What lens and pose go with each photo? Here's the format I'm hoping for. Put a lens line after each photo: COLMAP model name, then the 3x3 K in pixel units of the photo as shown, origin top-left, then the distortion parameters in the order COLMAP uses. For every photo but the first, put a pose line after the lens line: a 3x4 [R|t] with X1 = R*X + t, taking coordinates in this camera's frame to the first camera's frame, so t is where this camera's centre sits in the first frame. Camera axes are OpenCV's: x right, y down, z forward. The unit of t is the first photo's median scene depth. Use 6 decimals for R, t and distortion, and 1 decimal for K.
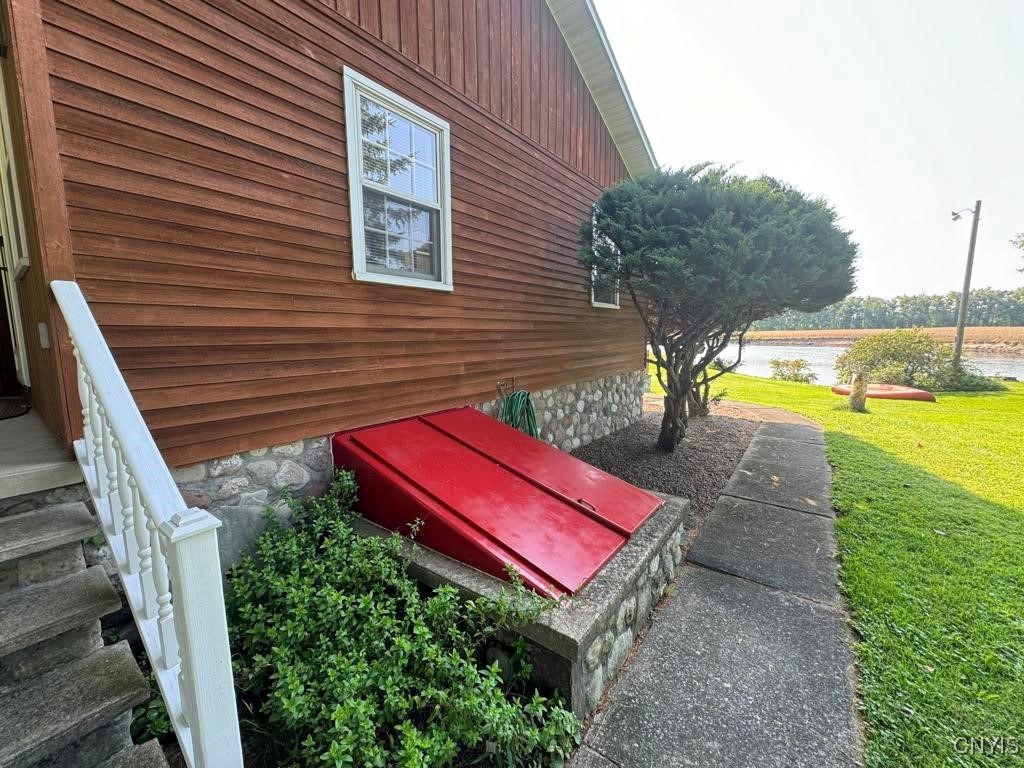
lens RADIAL K [[407.3, 0, 514.7], [0, 407.3, 385.4], [0, 0, 1]] dist [-0.002783, 0.000004]
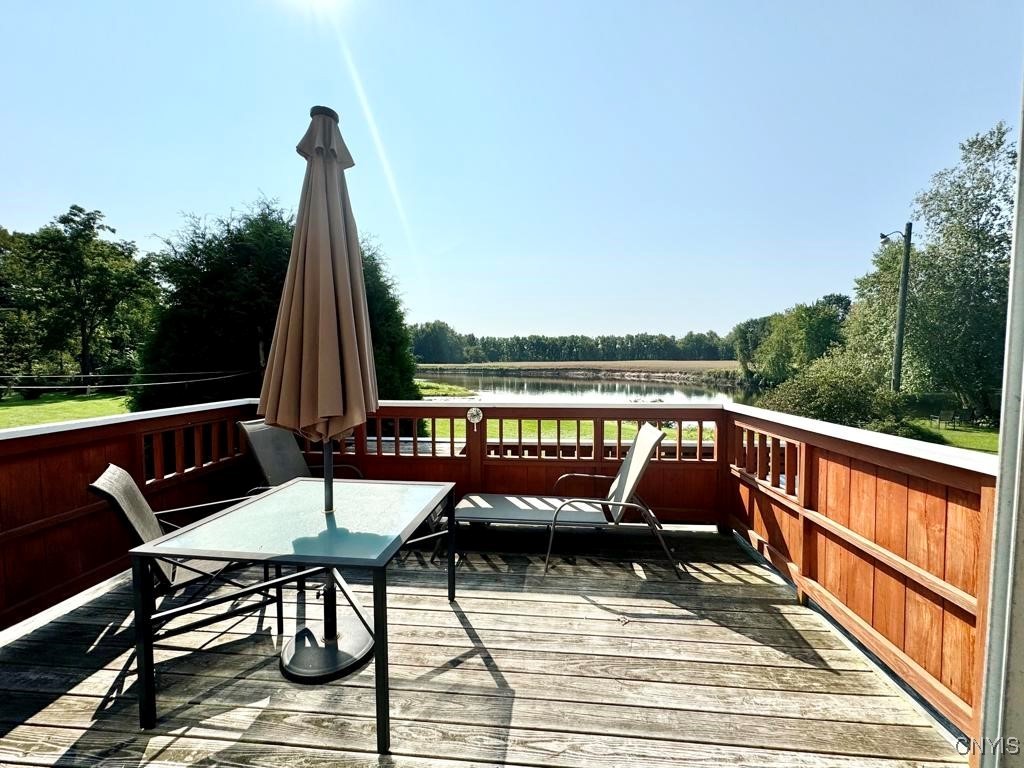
lens RADIAL K [[407.3, 0, 509.9], [0, 407.3, 380.1], [0, 0, 1]] dist [-0.002783, 0.000004]
pose [[0.850064, -0.014478, 0.526480, -0.112428], [0.058265, 0.996071, -0.066685, -0.300751], [-0.523446, 0.087362, 0.847568, 1.957310]]
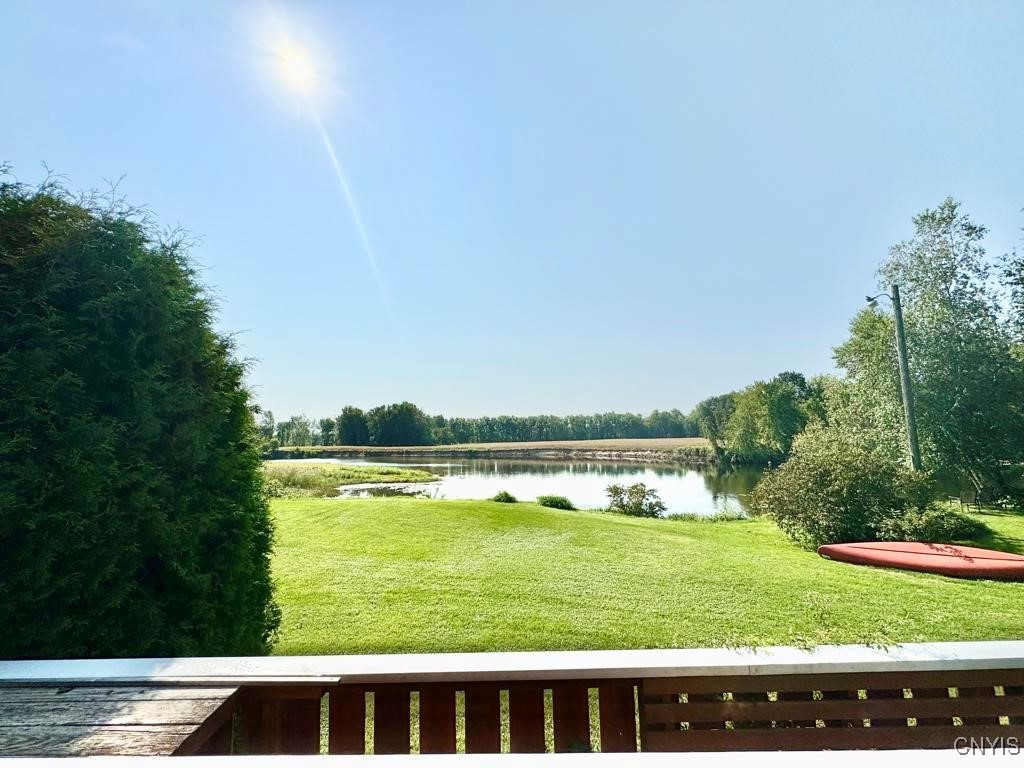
lens RADIAL K [[407.3, 0, 511.1], [0, 407.3, 384.4], [0, 0, 1]] dist [-0.002783, 0.000004]
pose [[0.808397, 0.076996, 0.583580, 0.195357], [0.085070, 0.965719, -0.245256, -0.351529], [-0.582458, 0.247909, 0.774134, 2.295223]]
